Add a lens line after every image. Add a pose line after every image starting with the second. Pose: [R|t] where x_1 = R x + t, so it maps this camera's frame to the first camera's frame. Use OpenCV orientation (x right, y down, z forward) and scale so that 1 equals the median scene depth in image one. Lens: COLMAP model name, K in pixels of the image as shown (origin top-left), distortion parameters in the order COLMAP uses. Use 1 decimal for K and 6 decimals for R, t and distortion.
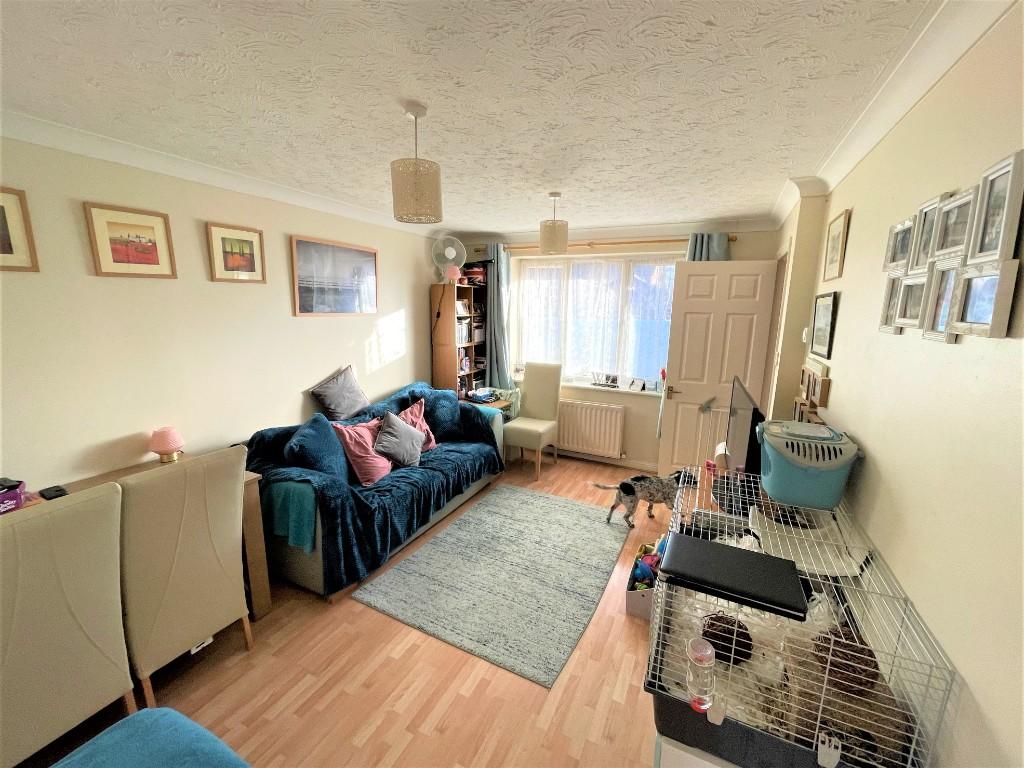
lens RADIAL K [[423.1, 0, 512.0], [0, 423.1, 384.0], [0, 0, 1]] dist [-0.001052, -0.000088]
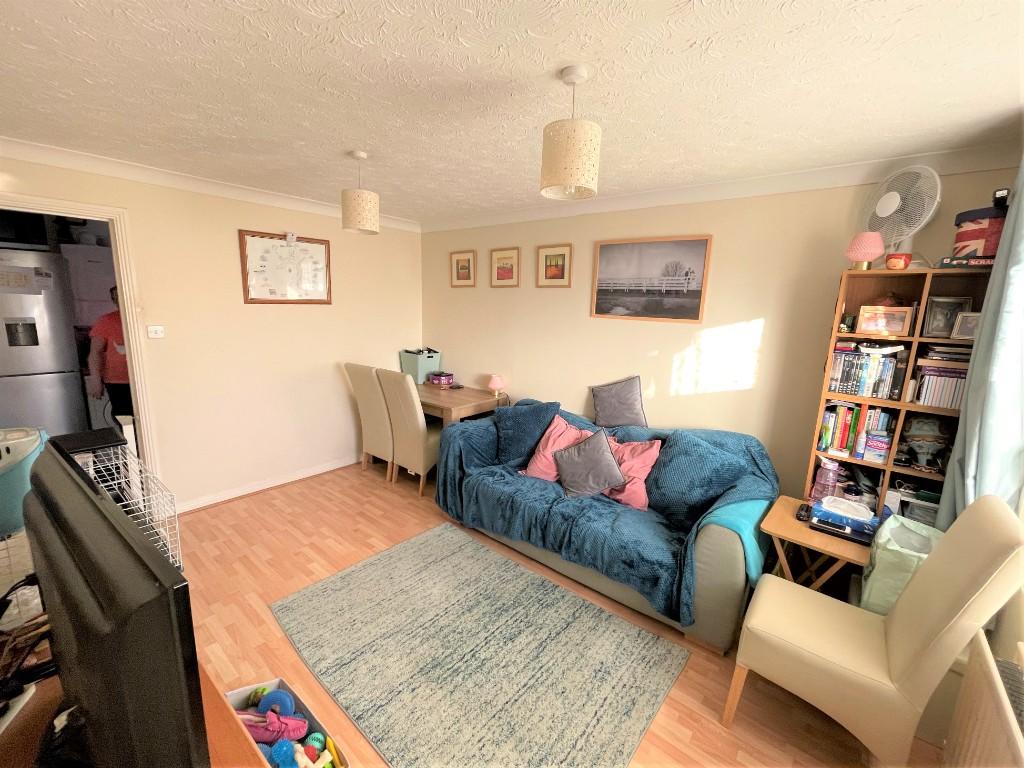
lens RADIAL K [[423.1, 0, 512.0], [0, 423.1, 384.0], [0, 0, 1]] dist [-0.001052, -0.000088]
pose [[-0.225355, 0.160209, -0.961014, 0.660864], [-0.220117, 0.952511, 0.210408, -0.194693], [0.949086, 0.258952, -0.179388, 1.138741]]
